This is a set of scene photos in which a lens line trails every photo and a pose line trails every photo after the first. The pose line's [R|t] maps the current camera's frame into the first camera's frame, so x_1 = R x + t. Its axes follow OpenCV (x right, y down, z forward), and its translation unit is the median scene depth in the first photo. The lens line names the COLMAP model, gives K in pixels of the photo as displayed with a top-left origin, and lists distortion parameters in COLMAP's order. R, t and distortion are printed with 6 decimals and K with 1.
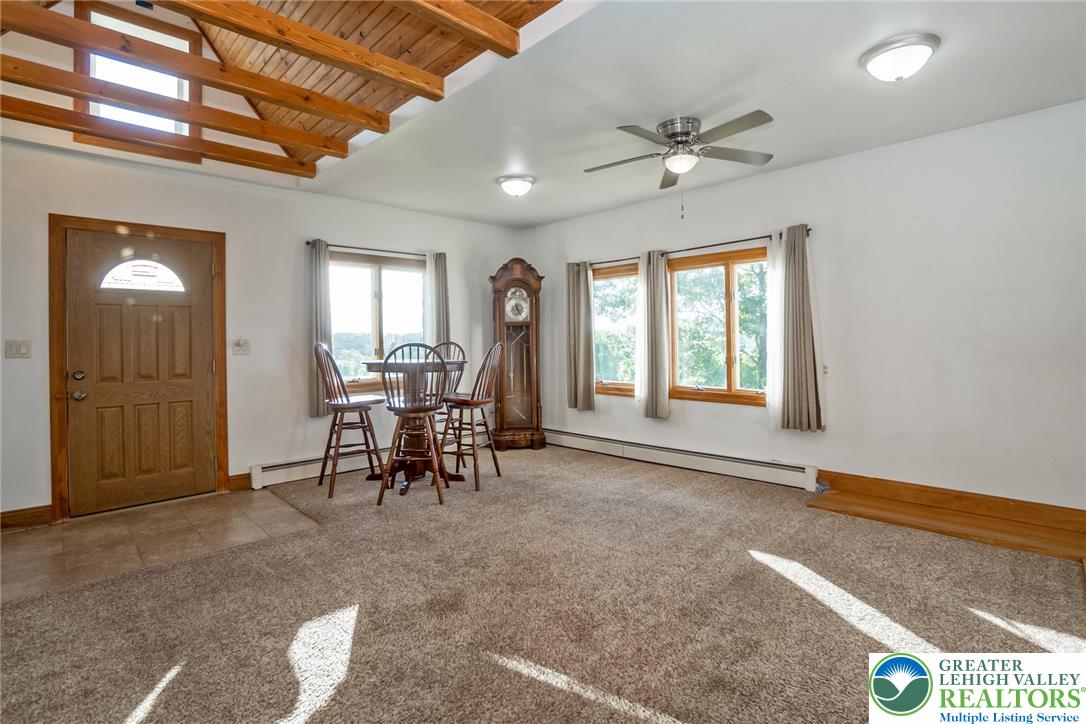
lens RADIAL K [[527.4, 0, 531.4], [0, 527.4, 328.1], [0, 0, 1]] dist [-0.020035, 0.000787]
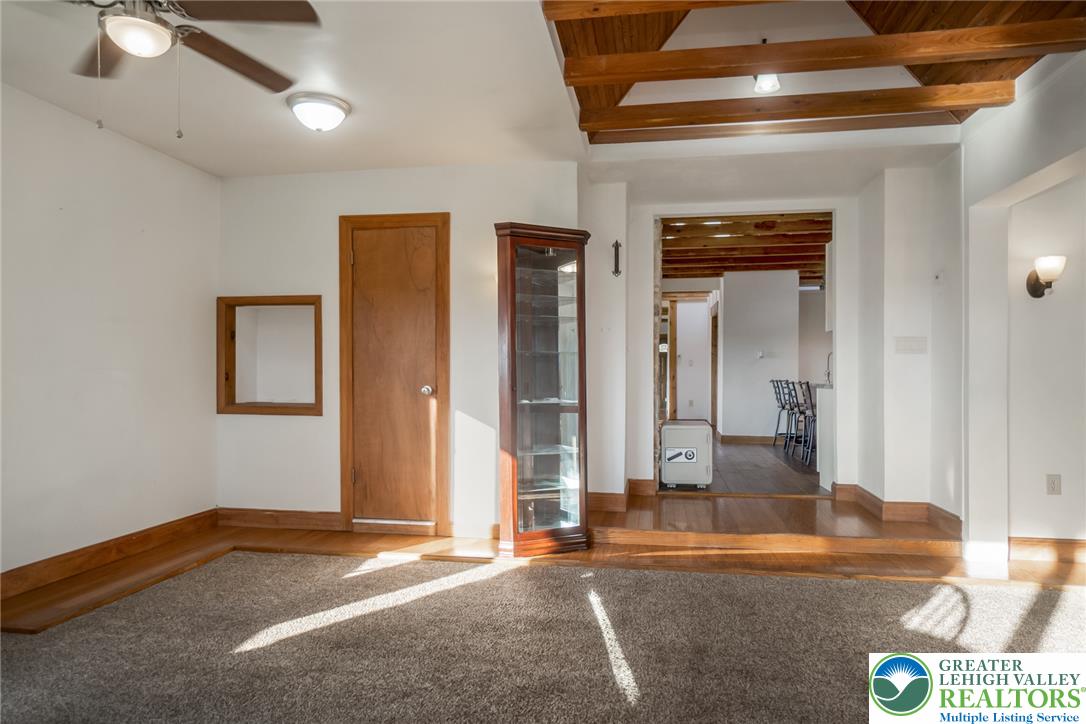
lens RADIAL K [[654.2, 0, 545.2], [0, 654.2, 366.4], [0, 0, 1]] dist [-0.008446, 0.000741]
pose [[-0.593055, 0.018856, 0.804941, -0.498090], [-0.006917, 0.999570, -0.028512, 0.036467], [-0.805133, -0.022477, -0.592669, 1.016800]]
